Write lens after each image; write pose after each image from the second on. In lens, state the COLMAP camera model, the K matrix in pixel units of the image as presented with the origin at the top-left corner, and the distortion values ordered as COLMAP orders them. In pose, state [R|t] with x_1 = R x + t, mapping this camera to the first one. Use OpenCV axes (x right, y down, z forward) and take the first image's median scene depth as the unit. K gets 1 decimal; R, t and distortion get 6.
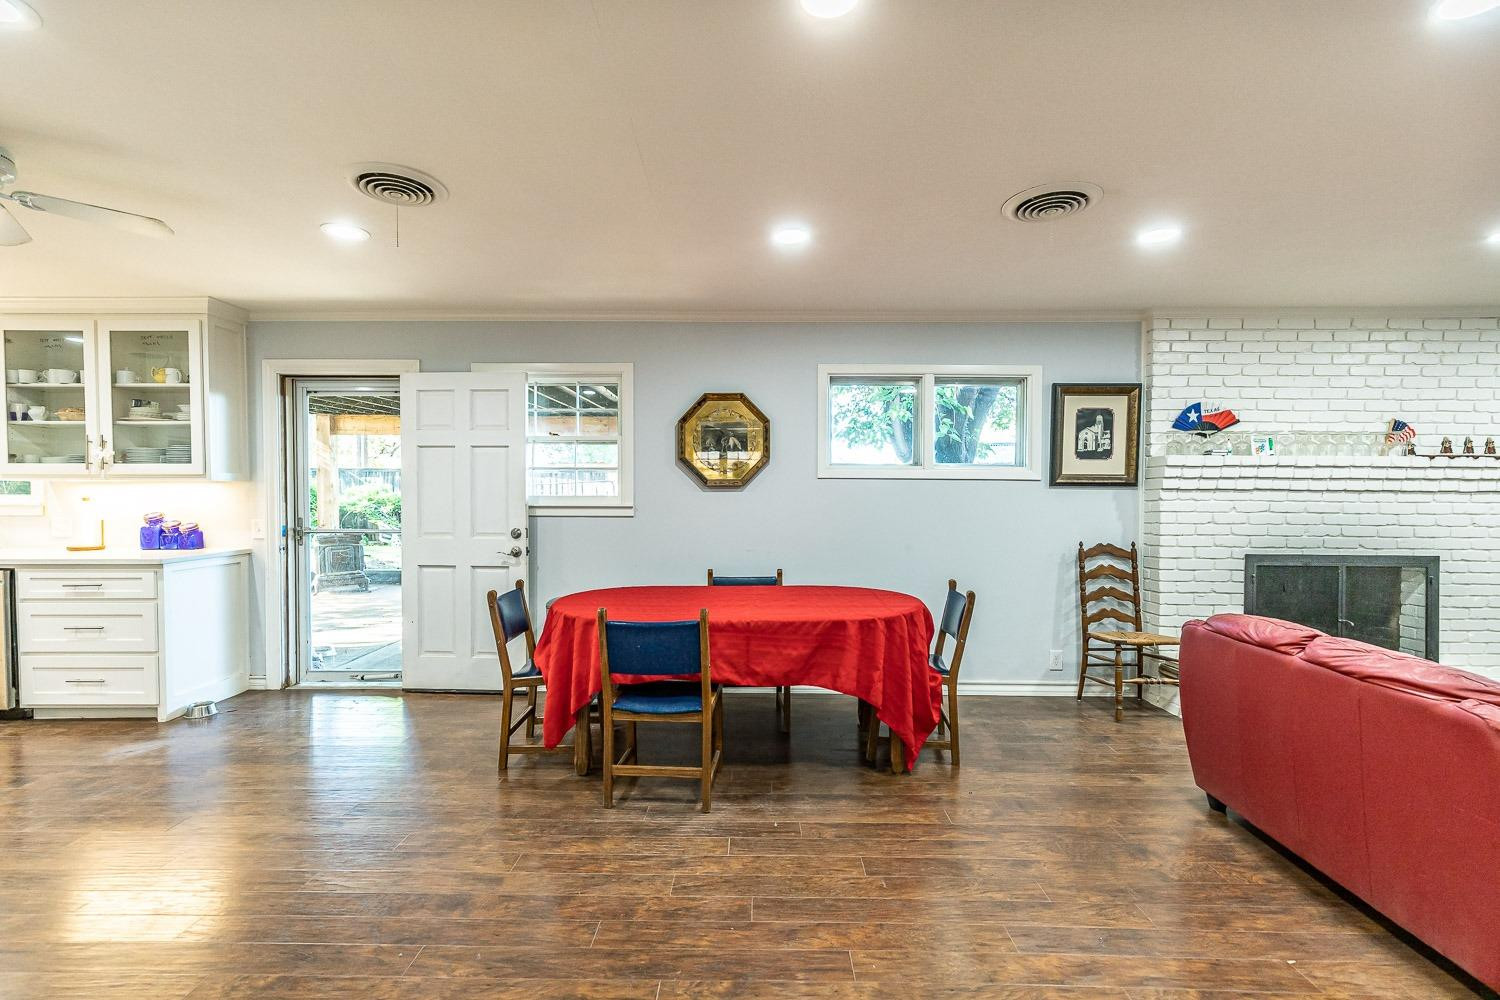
lens RADIAL K [[675.9, 0, 744.1], [0, 675.9, 515.7], [0, 0, 1]] dist [0.006947, -0.000055]
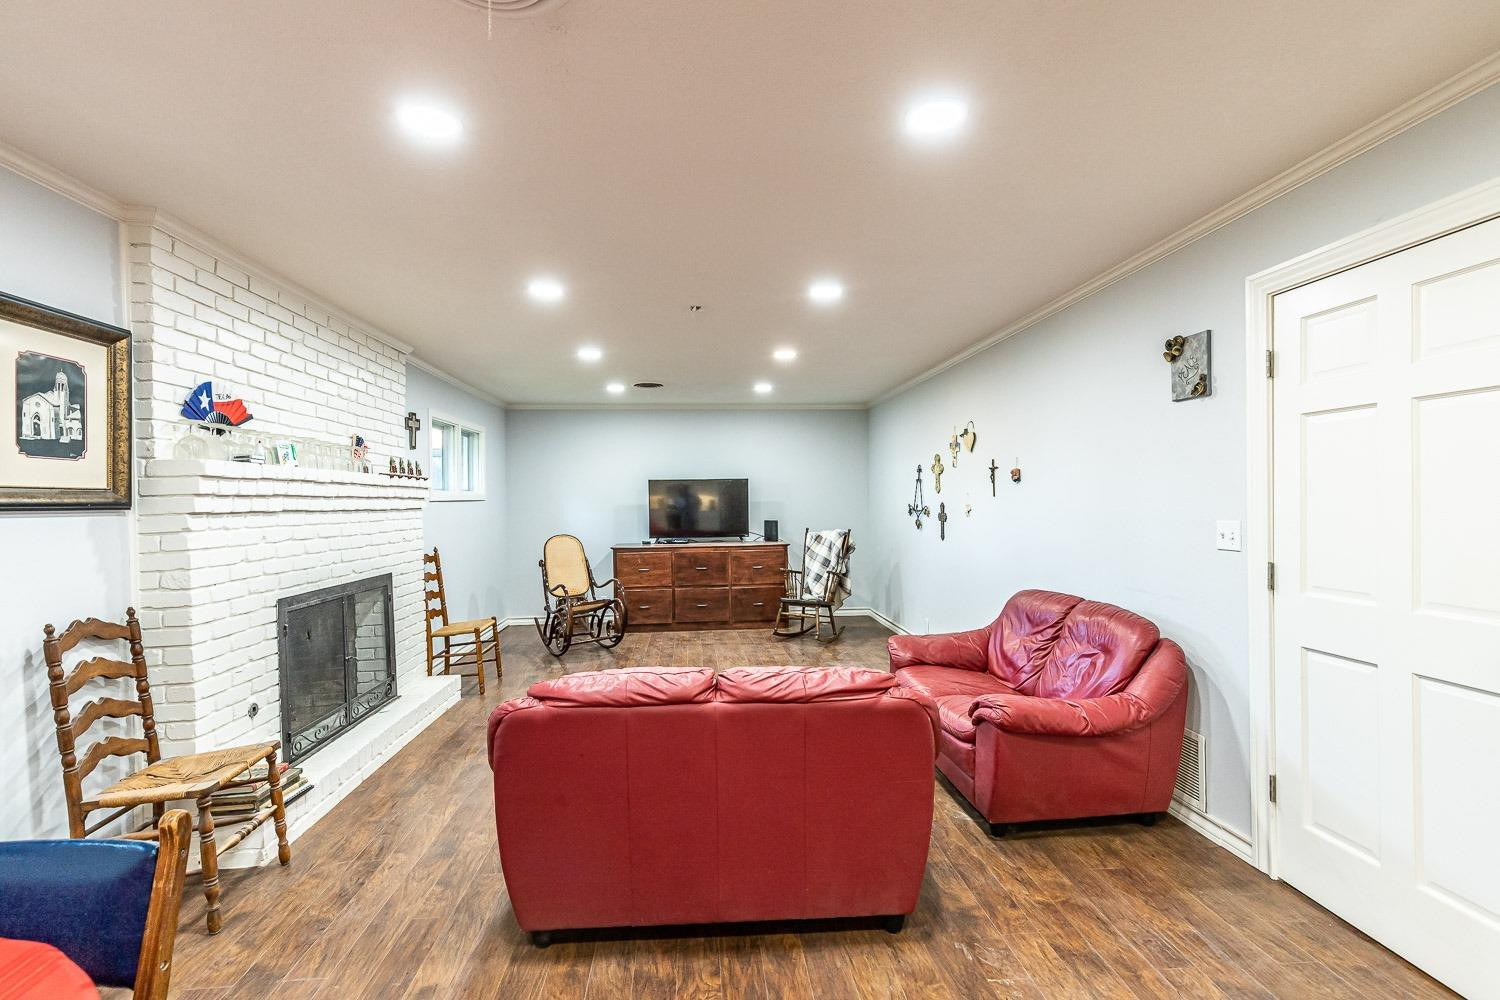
lens RADIAL K [[675.9, 0, 750.0], [0, 675.9, 501.8], [0, 0, 1]] dist [0.006947, -0.000055]
pose [[-0.095654, -0.006050, 0.995396, -0.041239], [0.043886, 0.998984, 0.010289, -0.033166], [-0.994447, 0.044669, -0.095291, 0.543474]]
